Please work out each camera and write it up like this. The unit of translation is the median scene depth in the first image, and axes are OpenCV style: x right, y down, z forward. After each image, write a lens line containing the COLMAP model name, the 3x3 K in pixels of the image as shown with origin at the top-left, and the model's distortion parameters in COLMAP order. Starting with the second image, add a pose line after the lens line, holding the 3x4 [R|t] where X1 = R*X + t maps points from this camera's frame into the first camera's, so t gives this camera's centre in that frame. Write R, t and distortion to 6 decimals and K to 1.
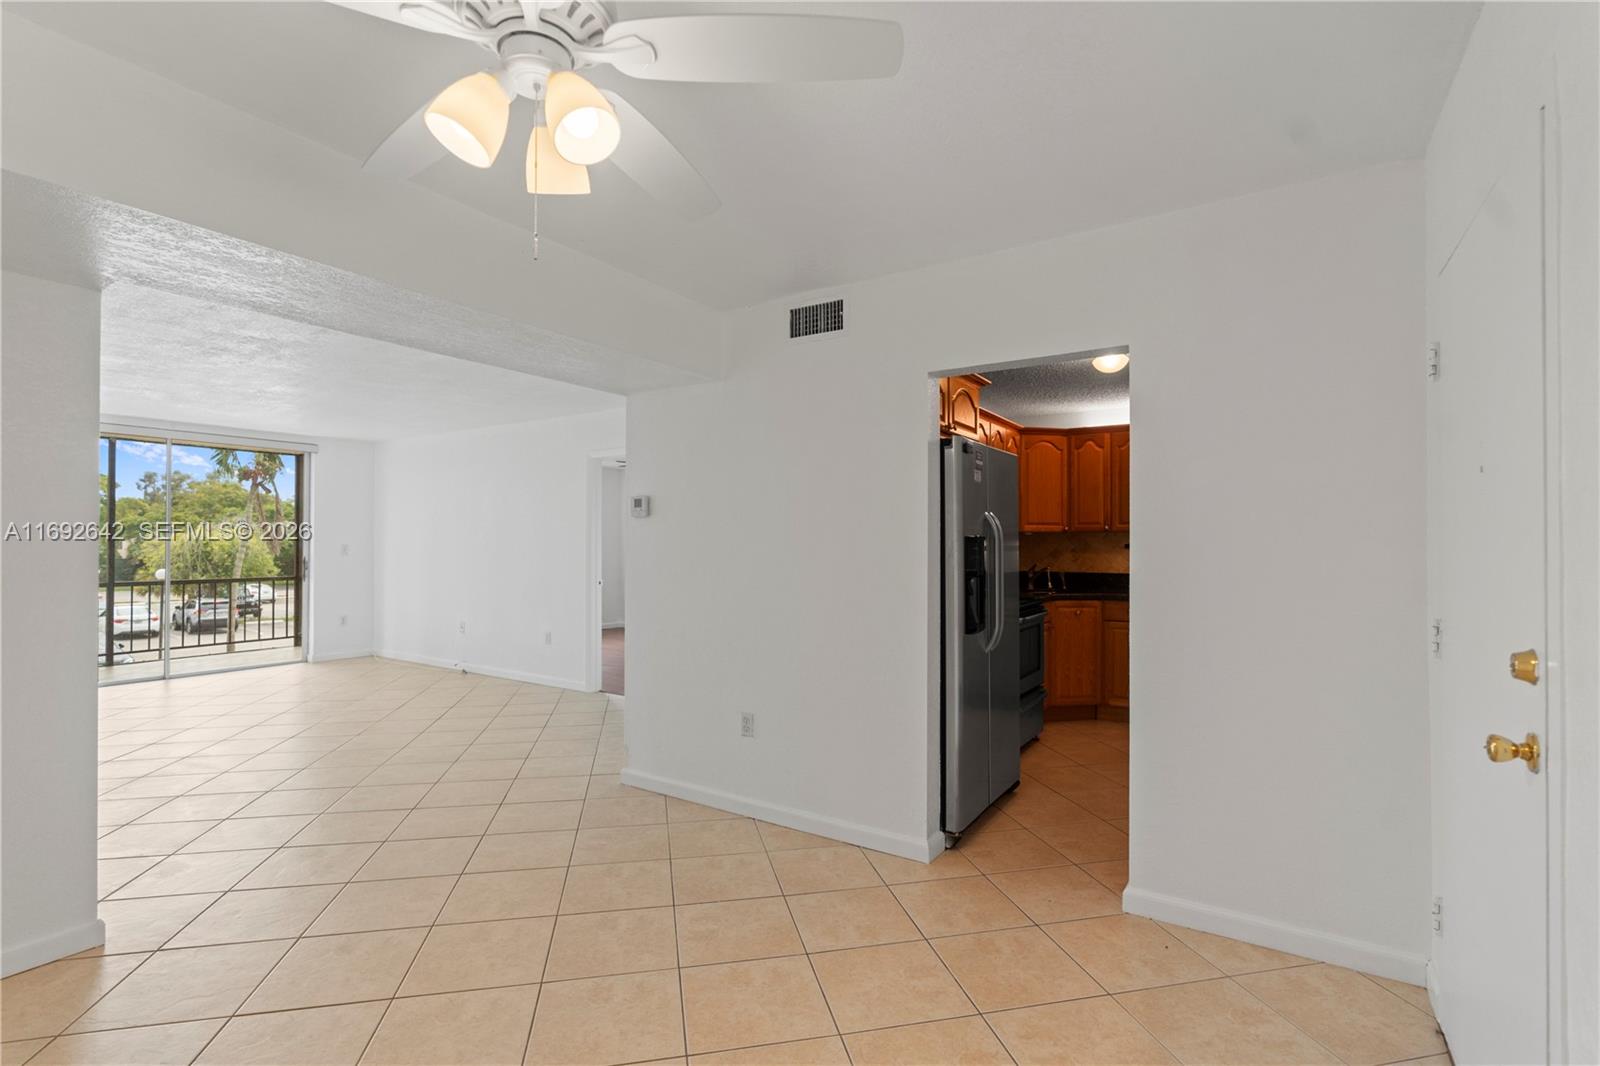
lens RADIAL K [[736.7, 0, 797.9], [0, 736.7, 537.0], [0, 0, 1]] dist [-0.006468, 0.002168]
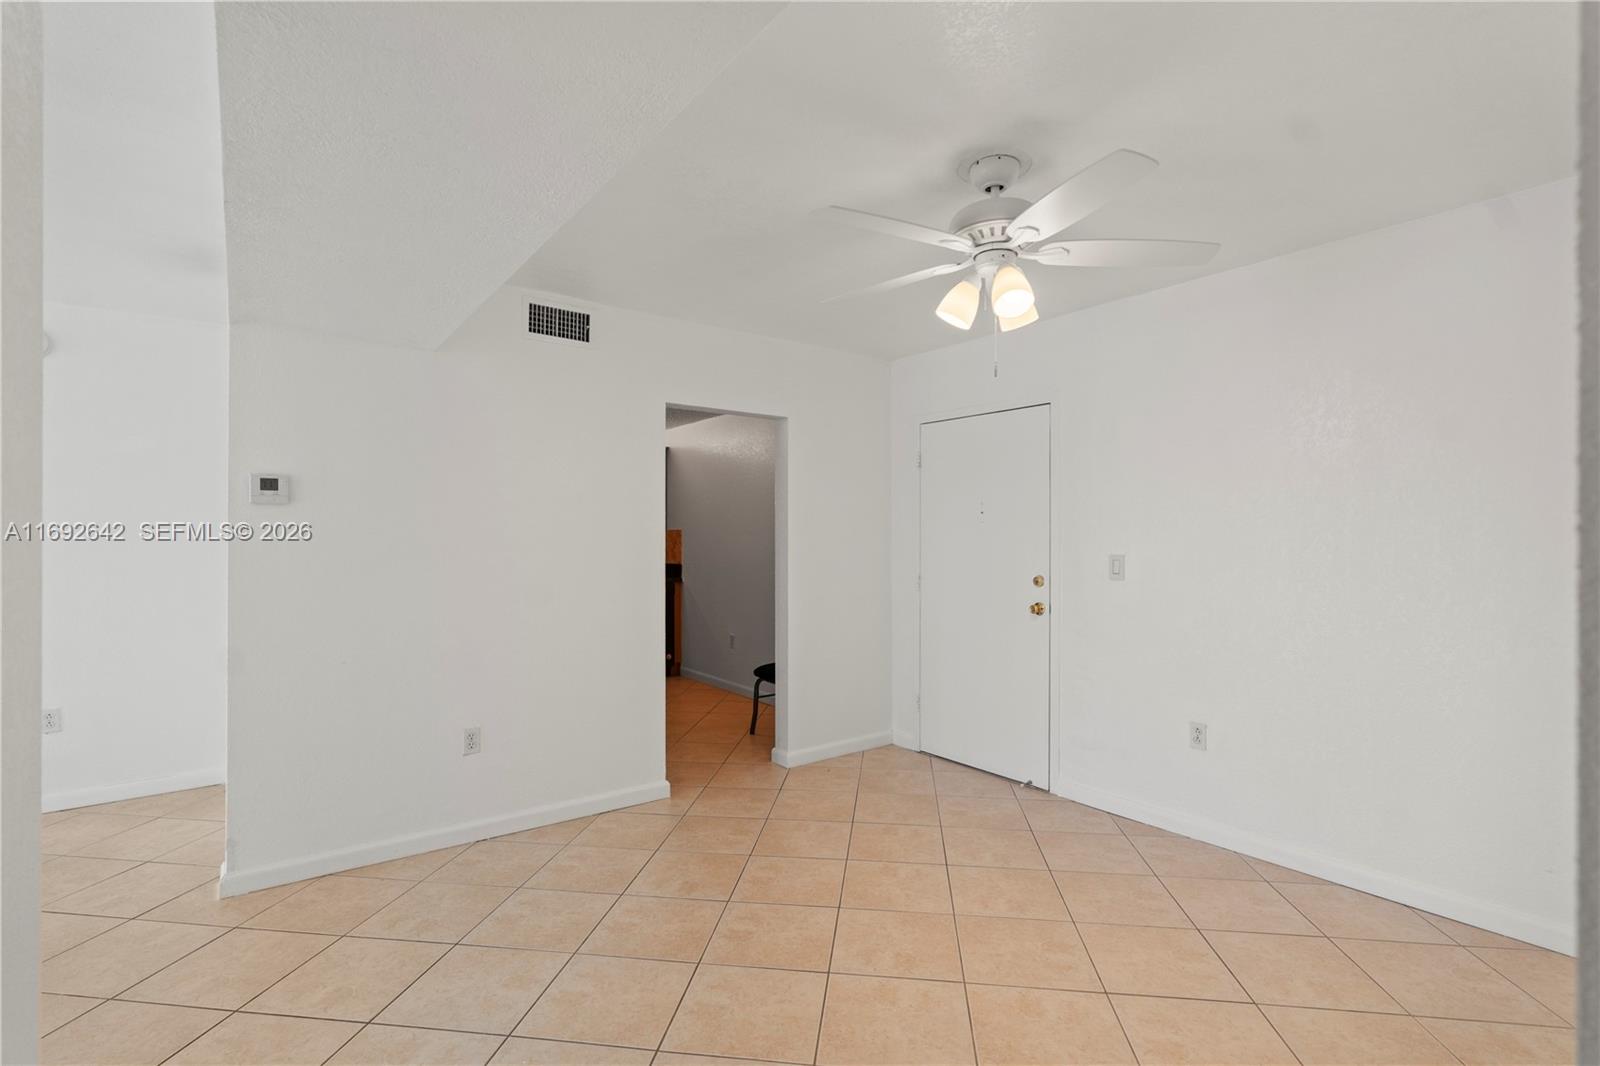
lens RADIAL K [[736.7, 0, 799.5], [0, 736.7, 540.5], [0, 0, 1]] dist [-0.006468, 0.002168]
pose [[0.338448, -0.002690, 0.940981, -1.260010], [-0.007948, 0.999952, 0.005717, -0.000610], [-0.940952, -0.009414, 0.338410, 0.509072]]
